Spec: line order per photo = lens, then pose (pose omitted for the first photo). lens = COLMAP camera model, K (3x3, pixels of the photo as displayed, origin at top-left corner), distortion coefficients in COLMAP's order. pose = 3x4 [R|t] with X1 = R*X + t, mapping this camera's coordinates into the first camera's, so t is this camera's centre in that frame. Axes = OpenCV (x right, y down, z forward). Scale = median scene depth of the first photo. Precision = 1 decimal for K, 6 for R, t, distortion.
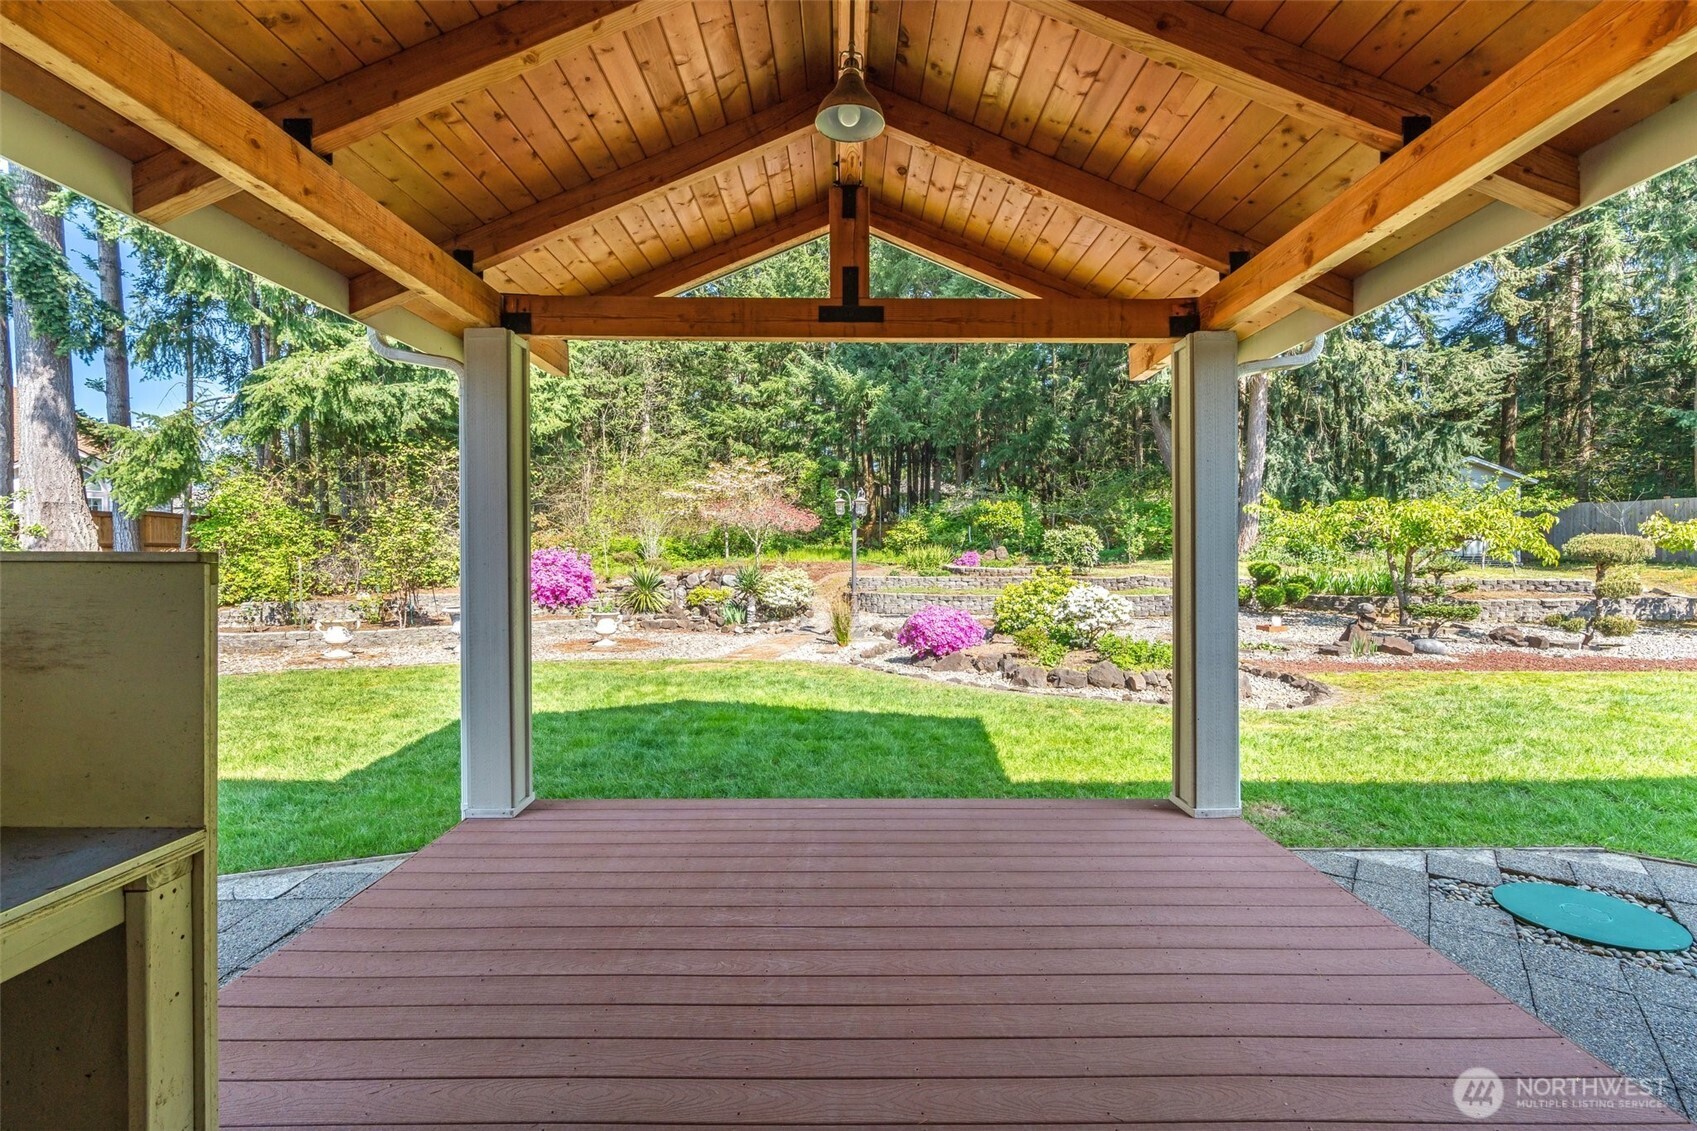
lens RADIAL K [[752.8, 0, 838.5], [0, 752.8, 560.2], [0, 0, 1]] dist [-0.008339, 0.002801]
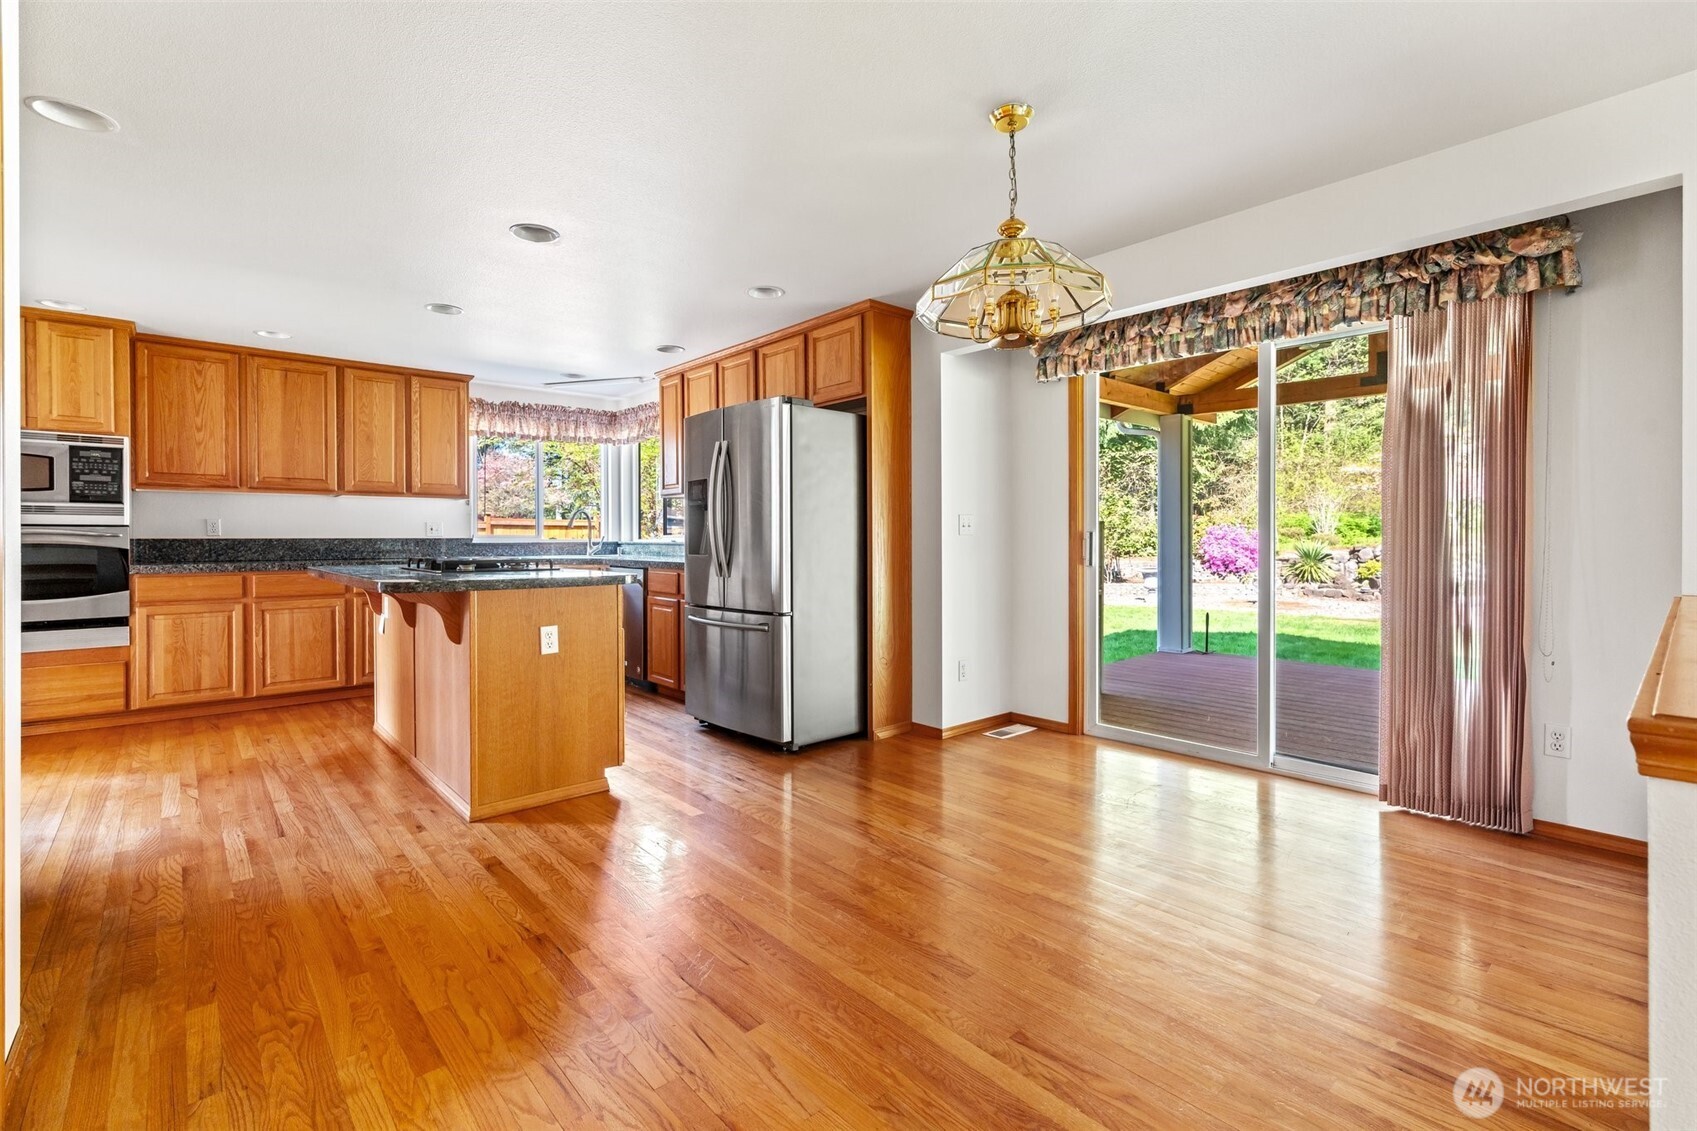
lens RADIAL K [[752.8, 0, 845.4], [0, 752.8, 546.1], [0, 0, 1]] dist [-0.008339, 0.002801]
pose [[0.665280, 0.008232, -0.746548, 0.110084], [-0.002660, 0.999959, 0.008656, 0.008666], [0.746589, -0.003773, 0.665275, -0.238584]]
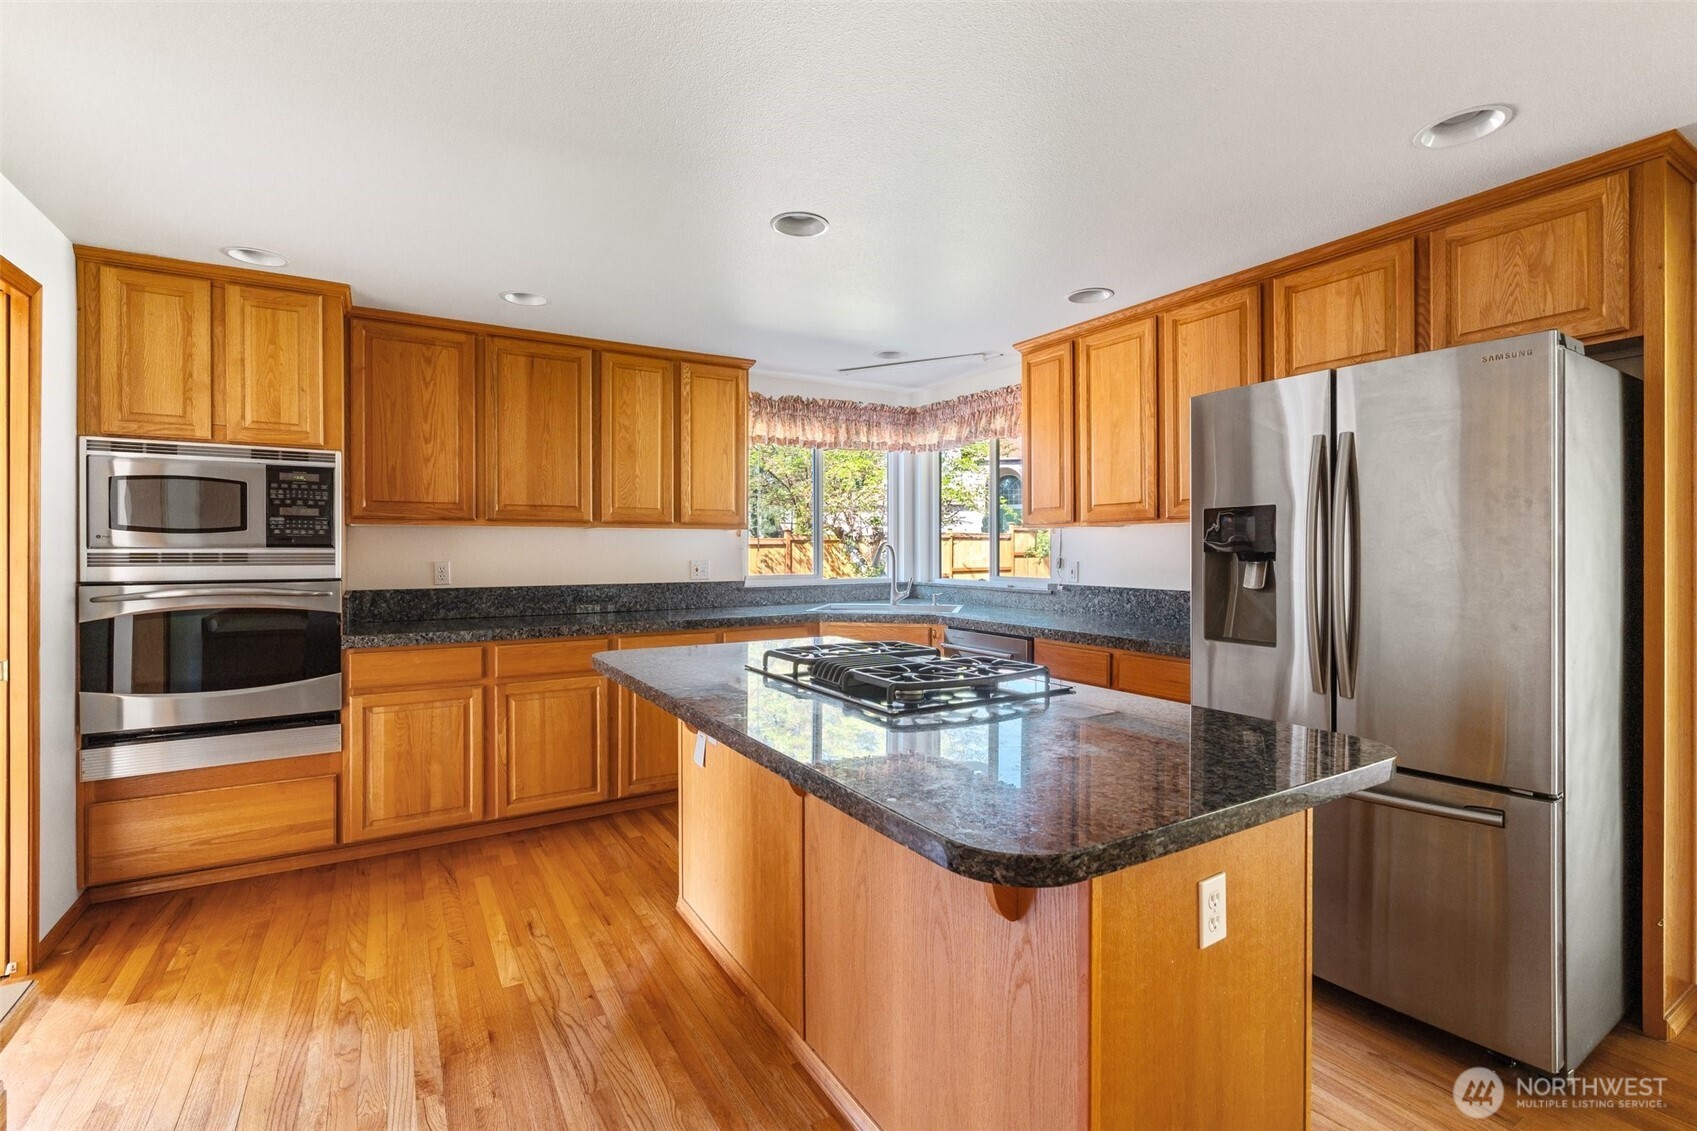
lens RADIAL K [[752.8, 0, 843.0], [0, 752.8, 554.1], [0, 0, 1]] dist [-0.008339, 0.002801]
pose [[0.519128, 0.007240, -0.854666, -0.037244], [-0.003563, 0.999974, 0.006307, -0.003542], [0.854689, -0.000229, 0.519140, -0.241939]]
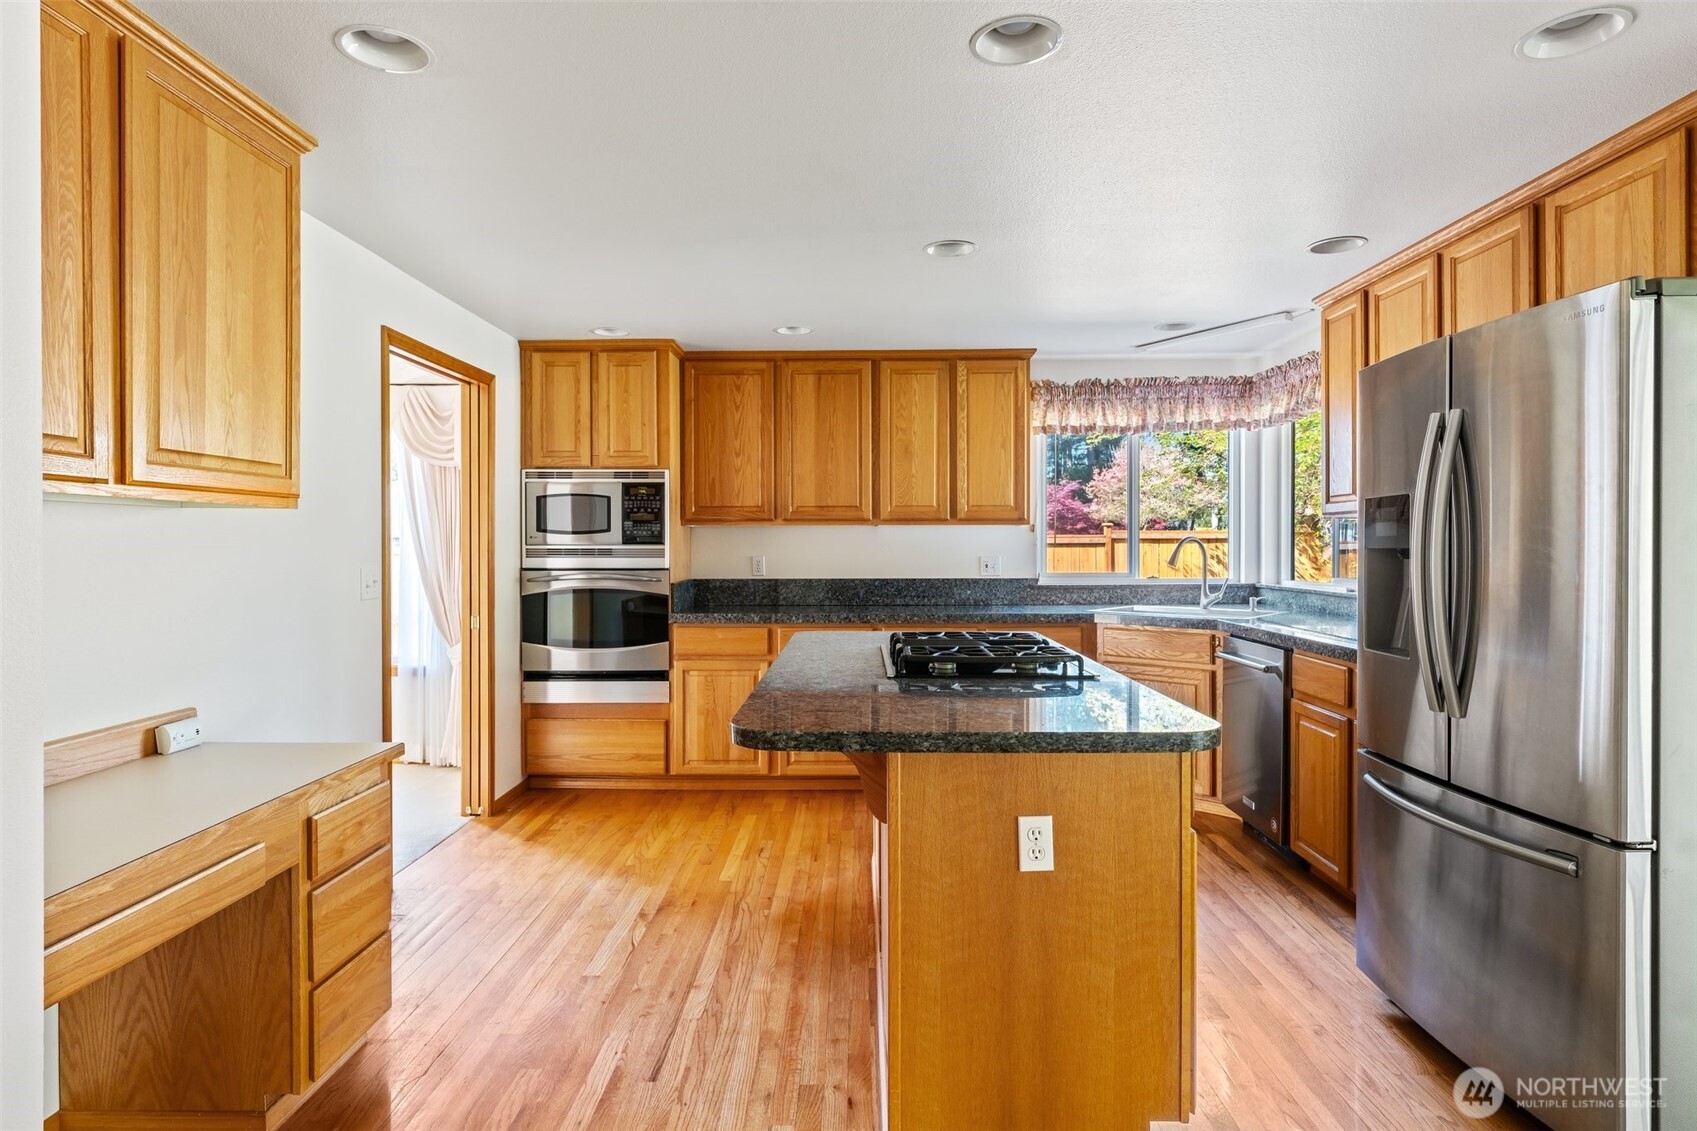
lens RADIAL K [[926.2, 0, 854.2], [0, 926.2, 557.4], [0, 0, 1]] dist [-0.010087, 0.005949]
pose [[-0.011262, 0.015245, -0.999820, 0.034076], [-0.001993, 0.999881, 0.015269, -0.003983], [0.999935, 0.002165, -0.011230, -0.189052]]
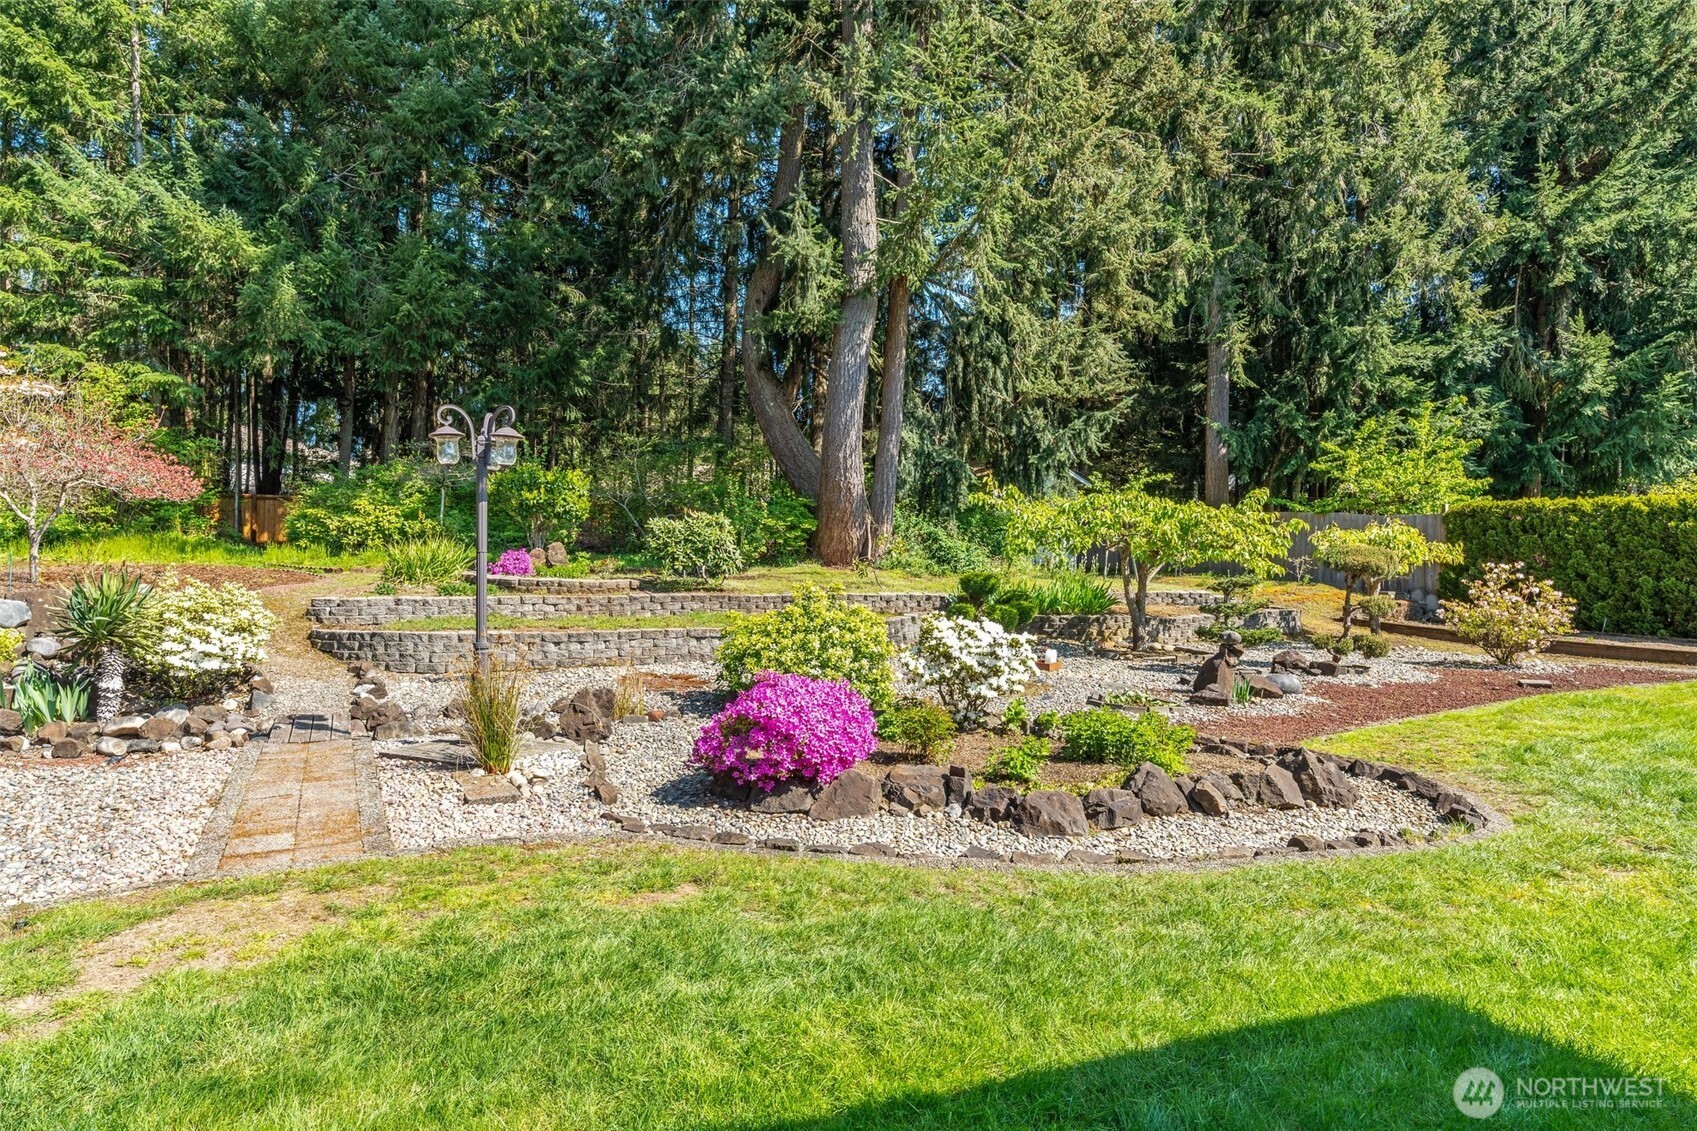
lens RADIAL K [[991.9, 0, 848.5], [0, 991.9, 563.8], [0, 0, 1]] dist [0.002399, 0.001204]
pose [[0.773059, 0.007614, 0.634289, -0.147725], [-0.008522, 0.999962, -0.001617, -0.003040], [-0.634277, -0.004155, 0.773095, 0.328004]]
